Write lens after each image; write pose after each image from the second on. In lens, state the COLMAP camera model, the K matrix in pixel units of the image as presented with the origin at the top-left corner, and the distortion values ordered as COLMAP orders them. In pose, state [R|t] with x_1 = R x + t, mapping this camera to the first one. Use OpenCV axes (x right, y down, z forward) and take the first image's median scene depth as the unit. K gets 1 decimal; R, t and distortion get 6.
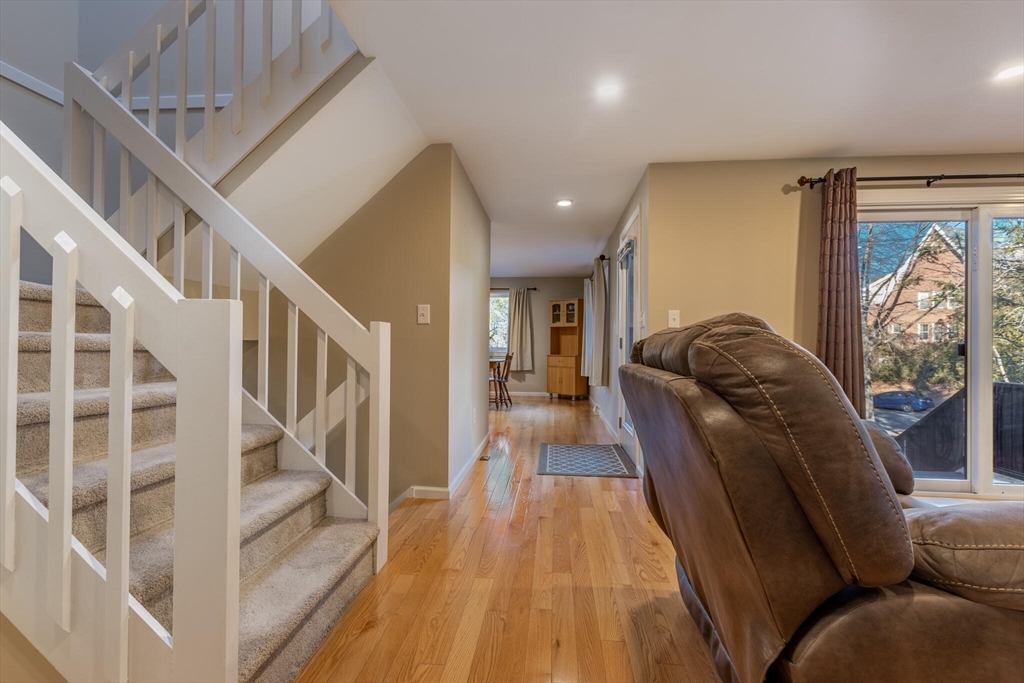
lens RADIAL K [[473.7, 0, 517.0], [0, 473.7, 346.5], [0, 0, 1]] dist [0.003421, 0.000353]
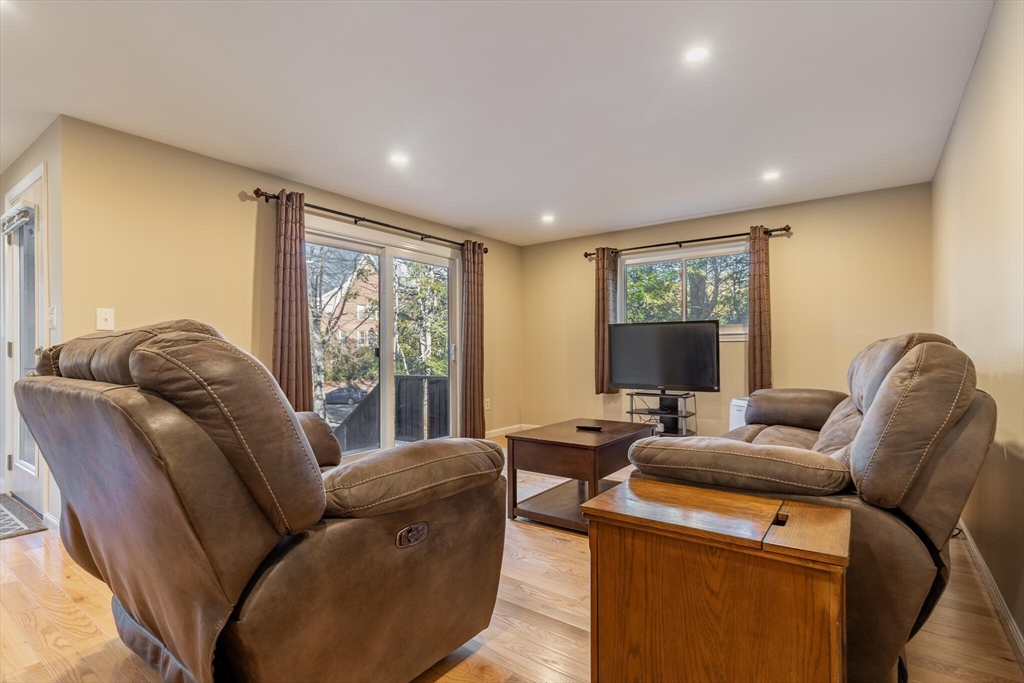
lens RADIAL K [[473.7, 0, 517.0], [0, 473.7, 346.5], [0, 0, 1]] dist [0.003421, 0.000353]
pose [[0.510316, -0.004222, 0.859976, -0.048655], [0.012720, 0.999916, -0.002639, -0.000656], [-0.859893, 0.012286, 0.510327, -0.123855]]
